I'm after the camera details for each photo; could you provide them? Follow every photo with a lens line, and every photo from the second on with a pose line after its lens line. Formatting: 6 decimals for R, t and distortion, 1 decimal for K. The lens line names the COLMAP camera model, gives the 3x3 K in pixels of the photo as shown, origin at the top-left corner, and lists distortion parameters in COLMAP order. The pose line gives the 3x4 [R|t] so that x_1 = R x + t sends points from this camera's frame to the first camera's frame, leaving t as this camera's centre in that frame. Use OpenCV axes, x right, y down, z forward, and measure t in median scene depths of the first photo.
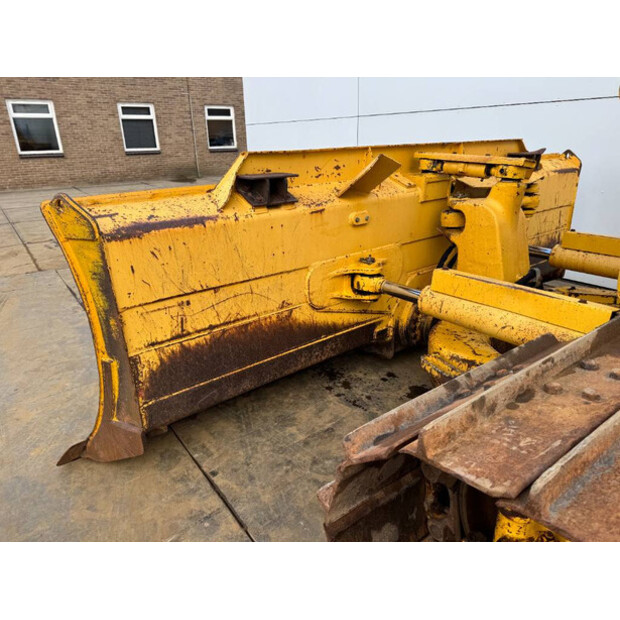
lens RADIAL K [[434.7, 0, 313.0], [0, 434.7, 312.9], [0, 0, 1]] dist [0.045123, -0.046977]
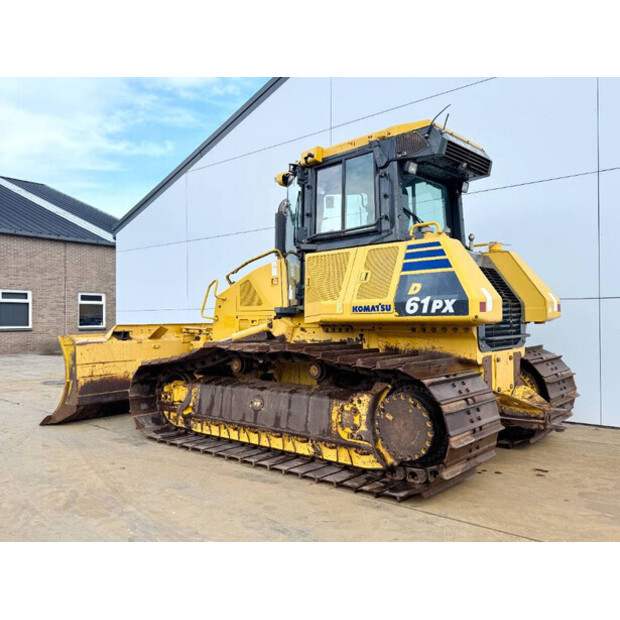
lens RADIAL K [[555.1, 0, 303.4], [0, 555.1, 313.9], [0, 0, 1]] dist [0.057044, -0.021548]
pose [[0.982463, 0.020124, 0.185366, 0.381492], [0.052331, 0.924438, -0.377724, 1.043822], [-0.178961, 0.380801, 0.907174, -2.646808]]
